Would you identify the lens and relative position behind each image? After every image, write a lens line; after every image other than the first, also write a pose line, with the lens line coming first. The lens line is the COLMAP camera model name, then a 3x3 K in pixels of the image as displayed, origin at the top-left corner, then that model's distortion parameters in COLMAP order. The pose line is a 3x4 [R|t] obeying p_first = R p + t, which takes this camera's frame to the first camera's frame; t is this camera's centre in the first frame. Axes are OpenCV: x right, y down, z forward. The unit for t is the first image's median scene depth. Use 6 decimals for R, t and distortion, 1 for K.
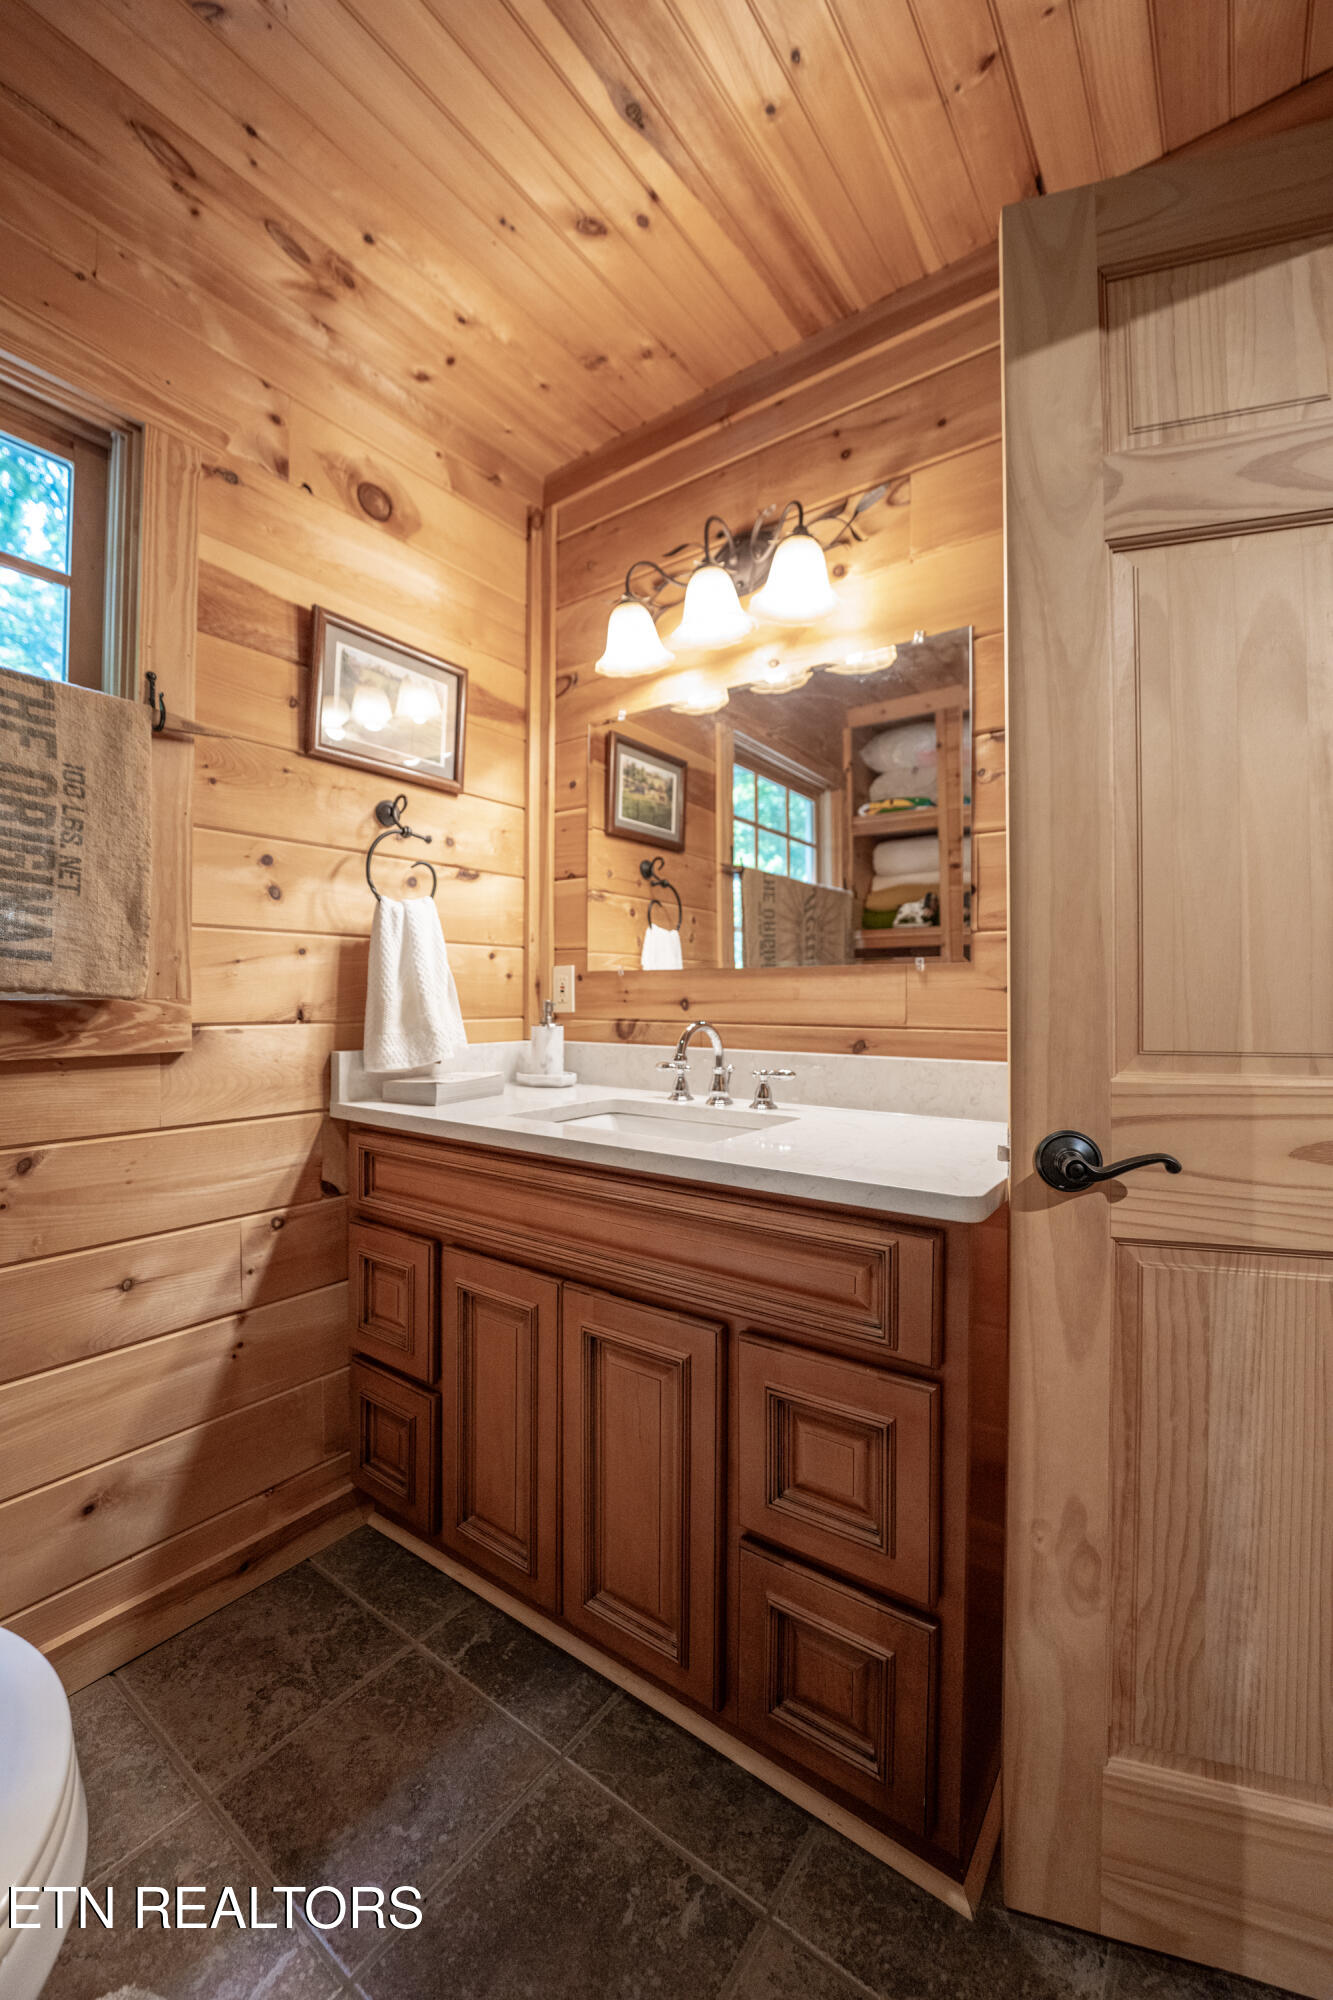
lens RADIAL K [[804.3, 0, 662.1], [0, 804.3, 995.1], [0, 0, 1]] dist [-0.034520, 0.005162]
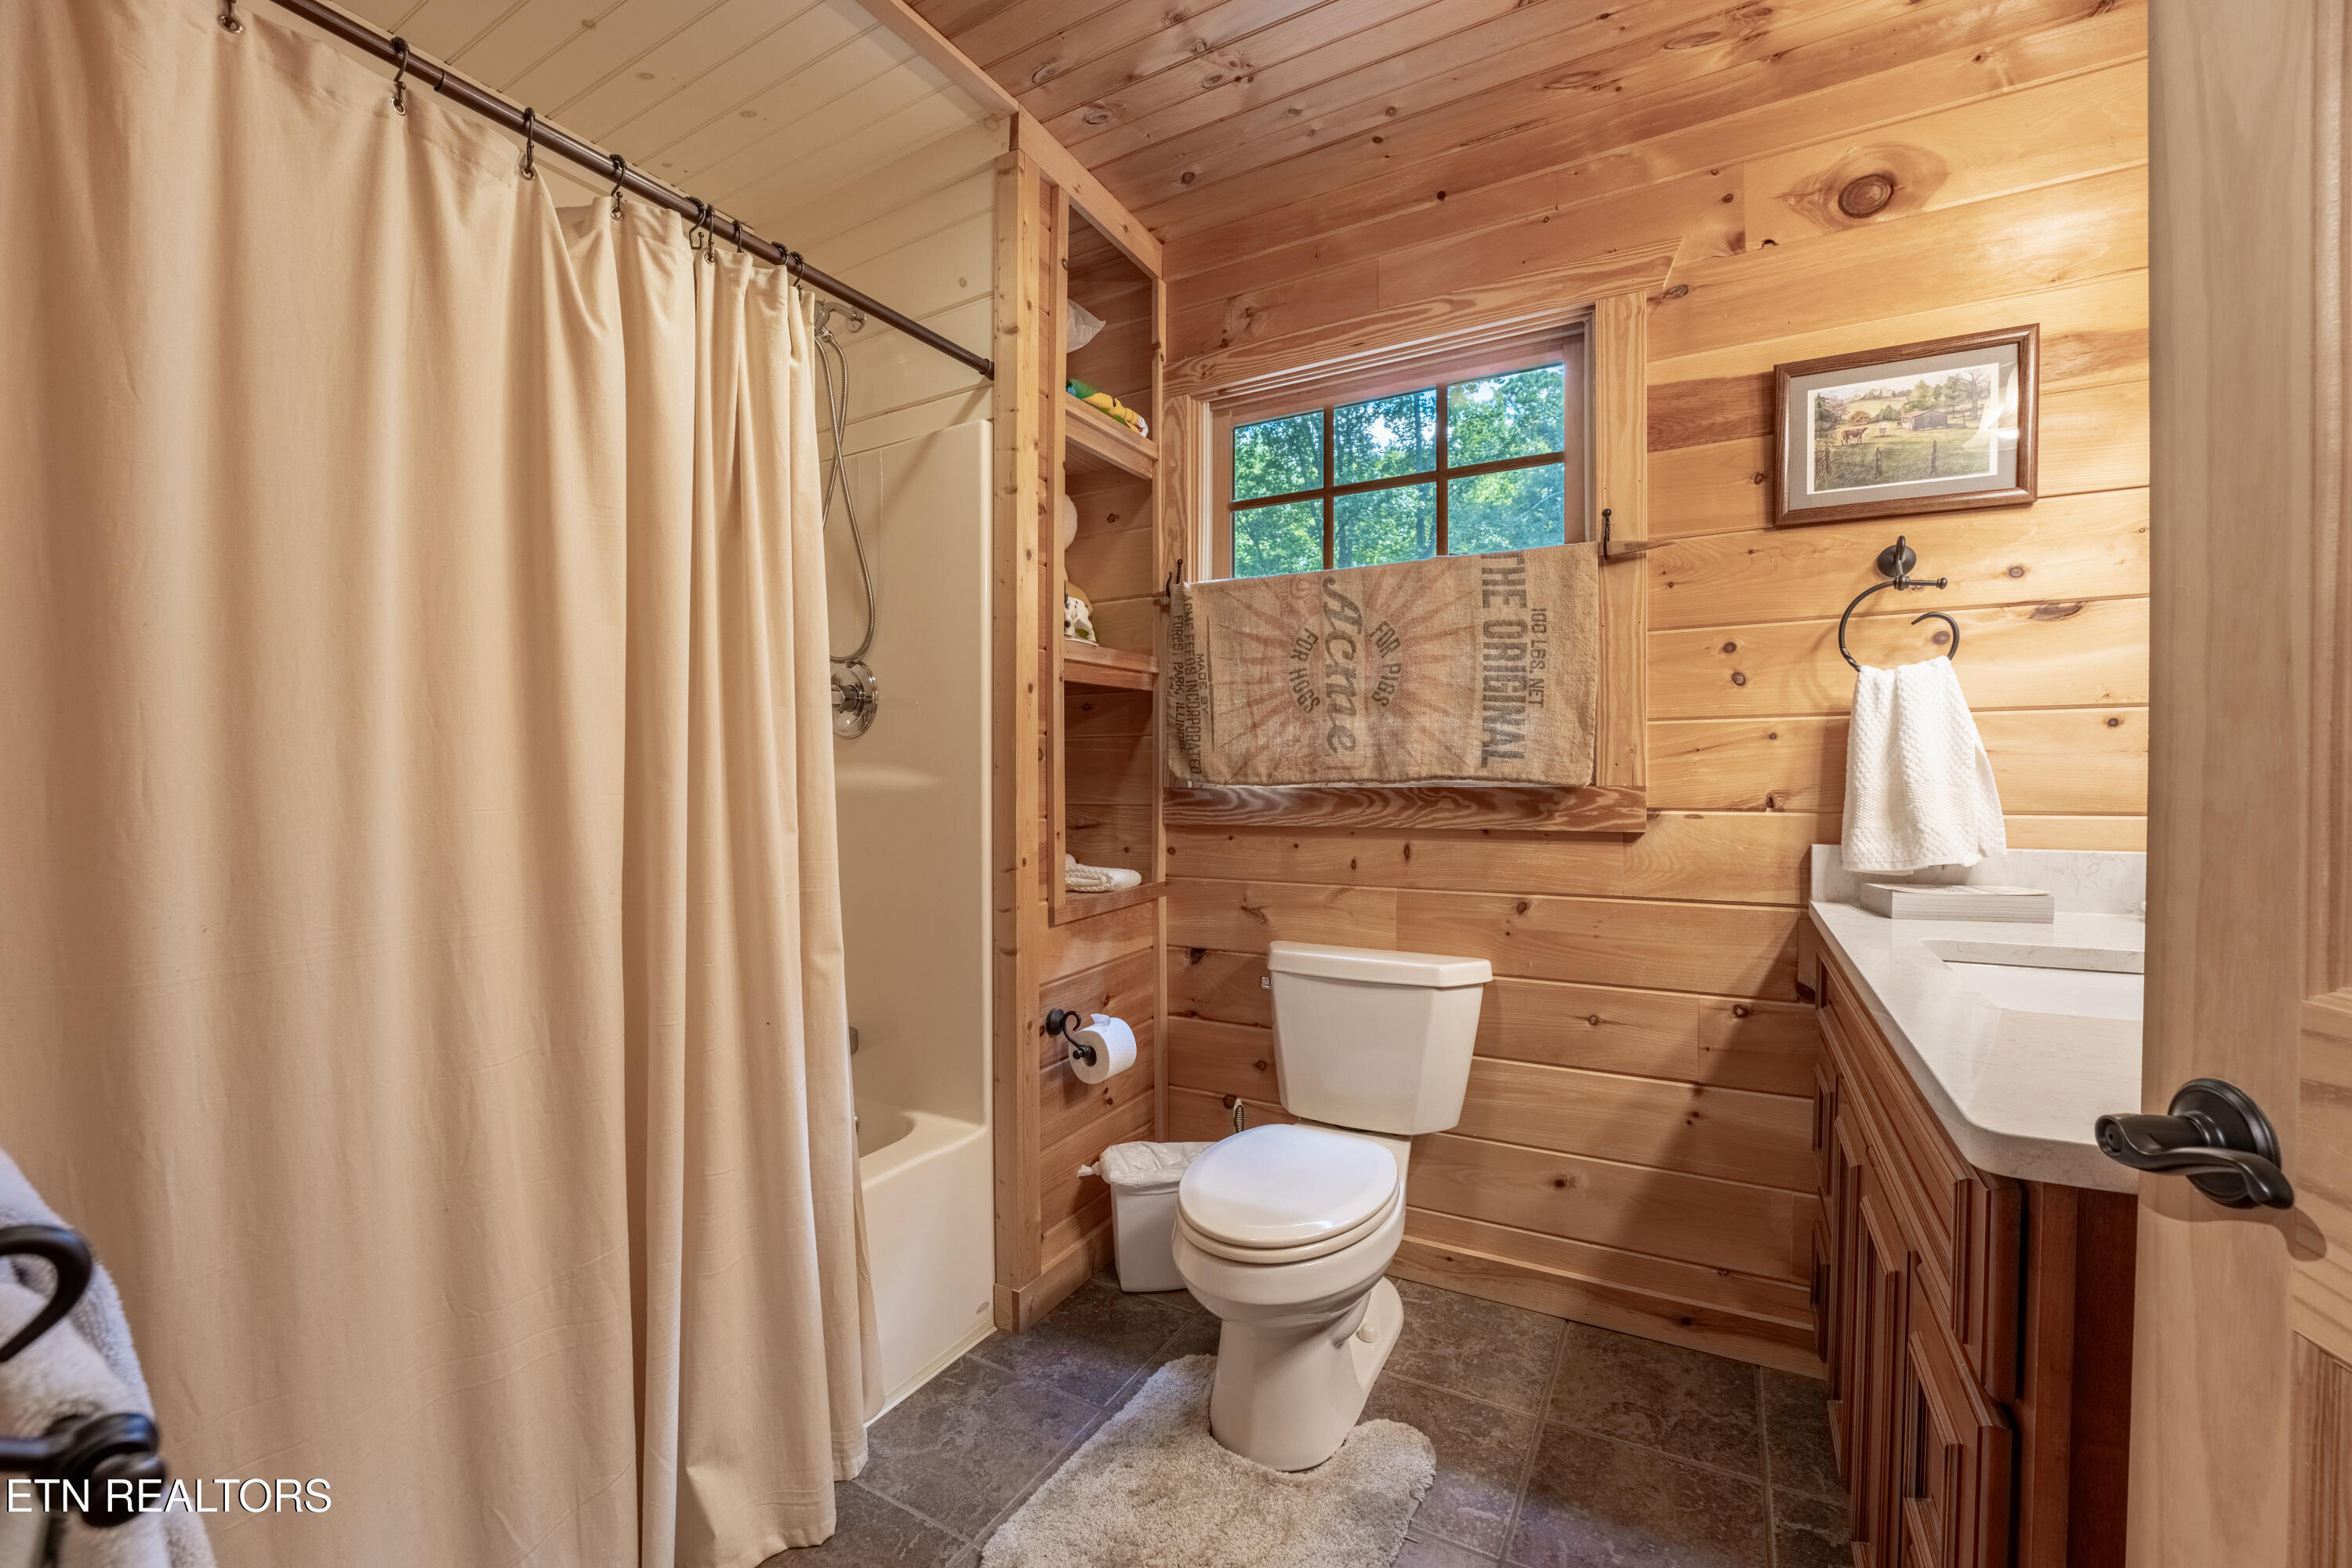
lens RADIAL K [[945.8, 0, 1176.0], [0, 945.8, 784.0], [0, 0, 1]] dist [-0.034520, 0.005162]
pose [[0.120804, 0.009937, -0.992627, 0.665131], [0.011058, 0.999874, 0.011355, -0.021120], [0.992615, -0.012348, 0.120679, 0.184797]]
